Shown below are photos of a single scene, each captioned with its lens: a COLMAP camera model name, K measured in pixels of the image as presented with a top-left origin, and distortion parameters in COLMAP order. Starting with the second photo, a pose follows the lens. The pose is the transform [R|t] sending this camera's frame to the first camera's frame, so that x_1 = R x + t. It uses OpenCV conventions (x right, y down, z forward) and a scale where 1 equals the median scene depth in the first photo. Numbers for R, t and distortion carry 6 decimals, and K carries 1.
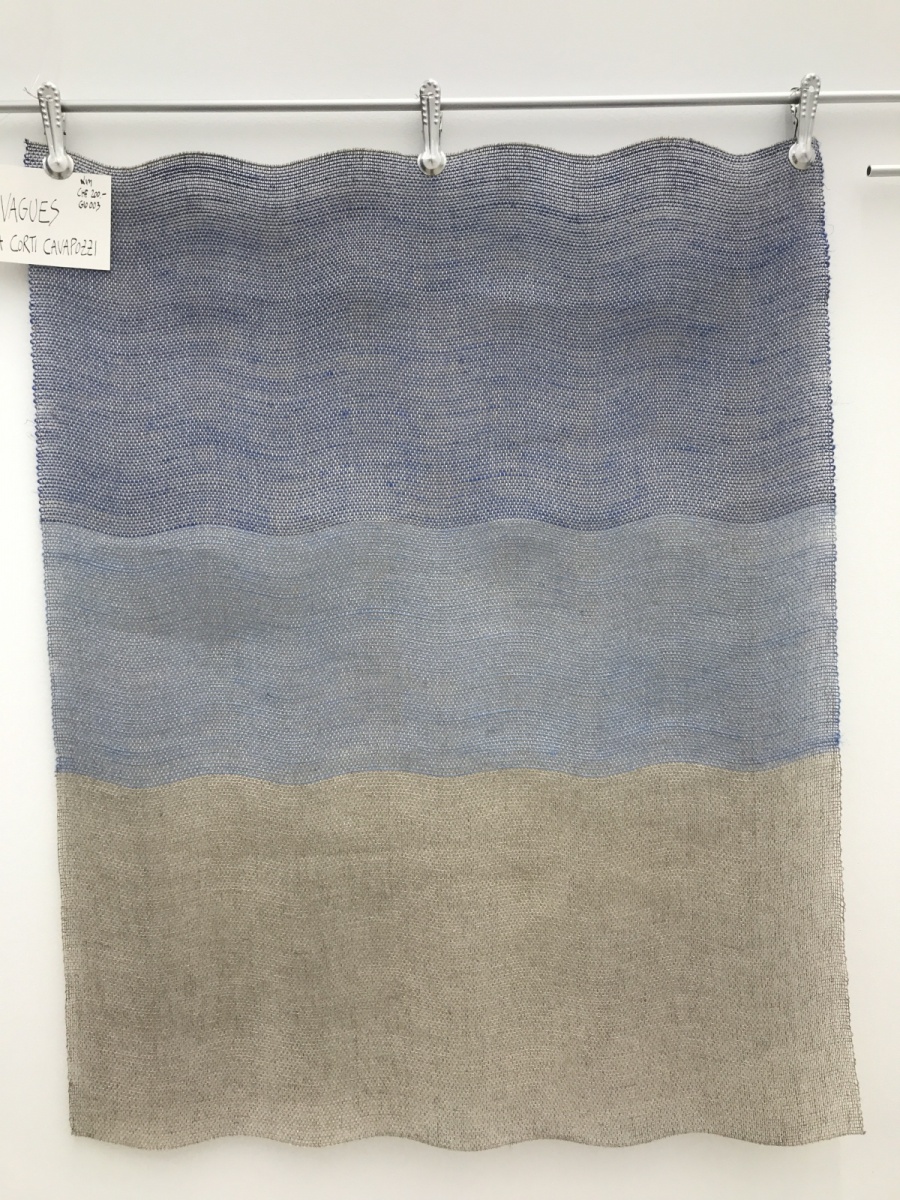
lens RADIAL K [[868.3, 0, 446.8], [0, 868.3, 602.4], [0, 0, 1]] dist [0.041766, 0.003208]
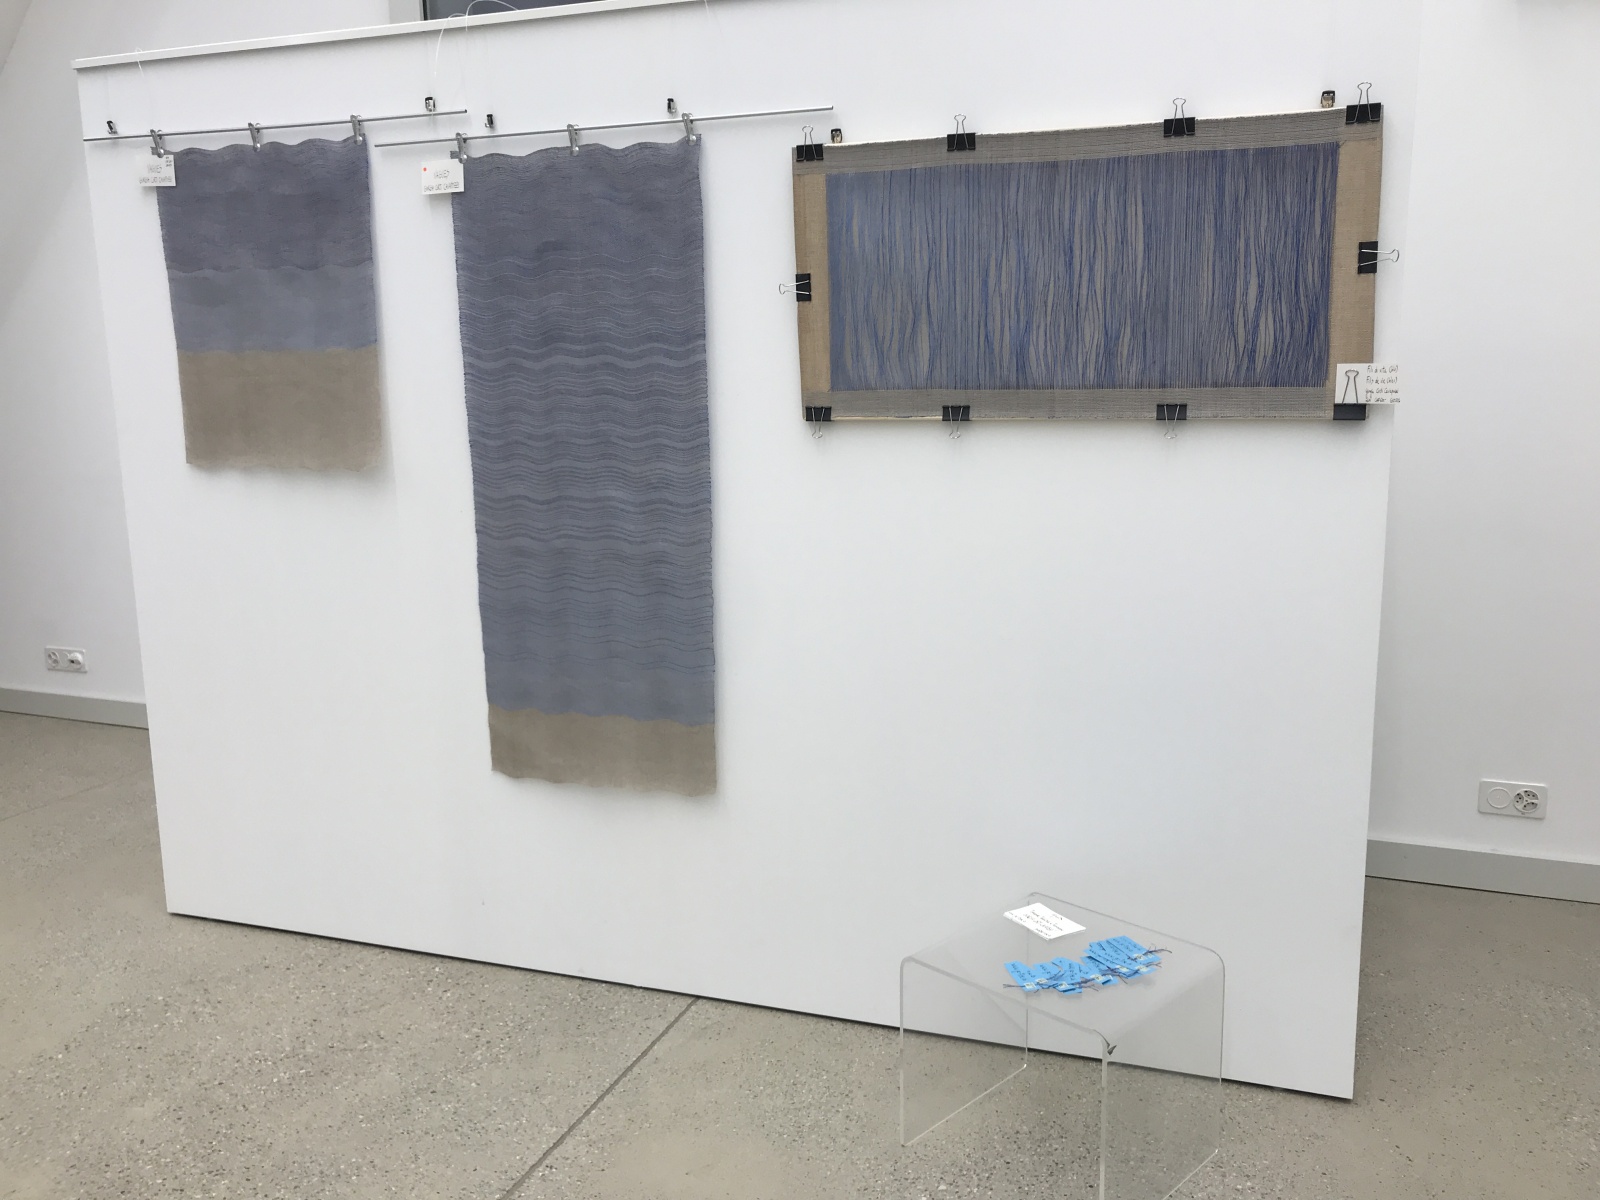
lens RADIAL K [[1157.8, 0, 806.3], [0, 1157.8, 599.2], [0, 0, 1]] dist [0.041766, 0.003208]
pose [[0.947612, 0.074035, -0.310725, 3.229332], [-0.021921, 0.985549, 0.167968, 0.332170], [0.318670, -0.152357, 0.935541, -2.505706]]
